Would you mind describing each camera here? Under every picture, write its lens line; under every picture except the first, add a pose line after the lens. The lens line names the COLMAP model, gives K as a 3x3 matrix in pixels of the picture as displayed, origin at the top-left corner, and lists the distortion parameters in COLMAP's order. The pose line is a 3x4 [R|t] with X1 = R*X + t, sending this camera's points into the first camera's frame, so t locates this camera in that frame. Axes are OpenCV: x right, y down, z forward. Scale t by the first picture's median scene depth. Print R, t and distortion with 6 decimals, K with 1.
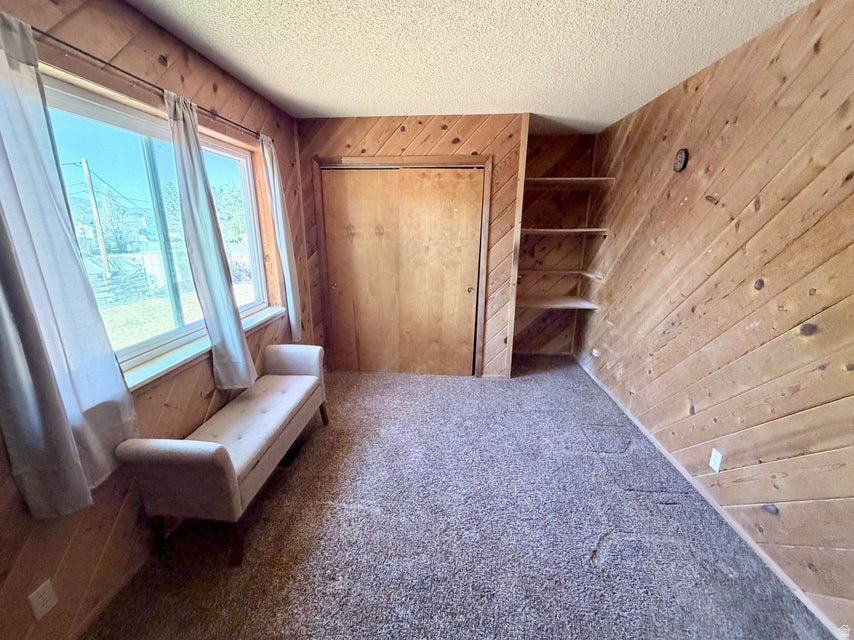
lens RADIAL K [[356.8, 0, 440.3], [0, 356.8, 318.0], [0, 0, 1]] dist [-0.000138, -0.000395]
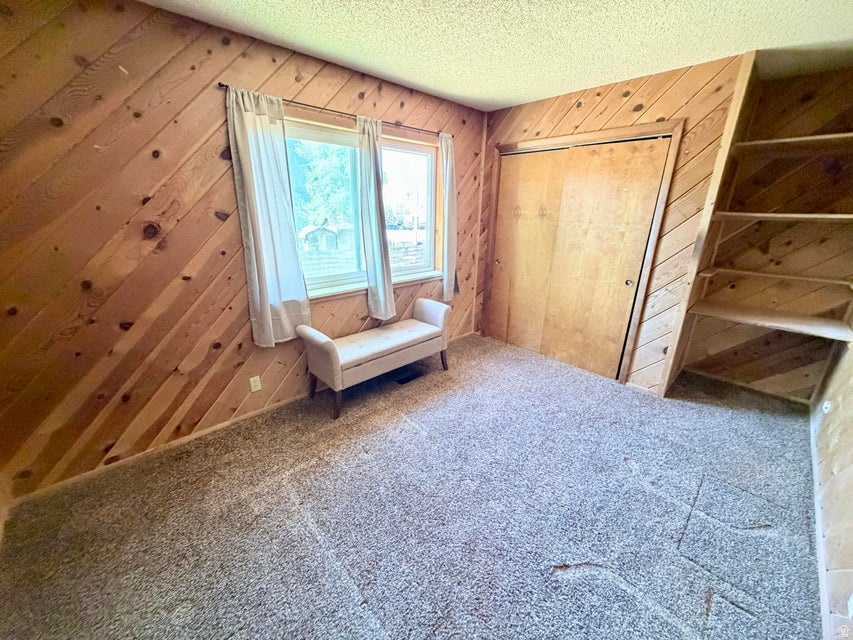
lens RADIAL K [[348.8, 0, 426.5], [0, 348.8, 320.0], [0, 0, 1]] dist [0.002003, -0.000025]
pose [[0.733452, 0.215171, -0.644787, 0.317479], [-0.180760, 0.976162, 0.120137, -0.002333], [0.655266, 0.028437, 0.754862, 0.035492]]
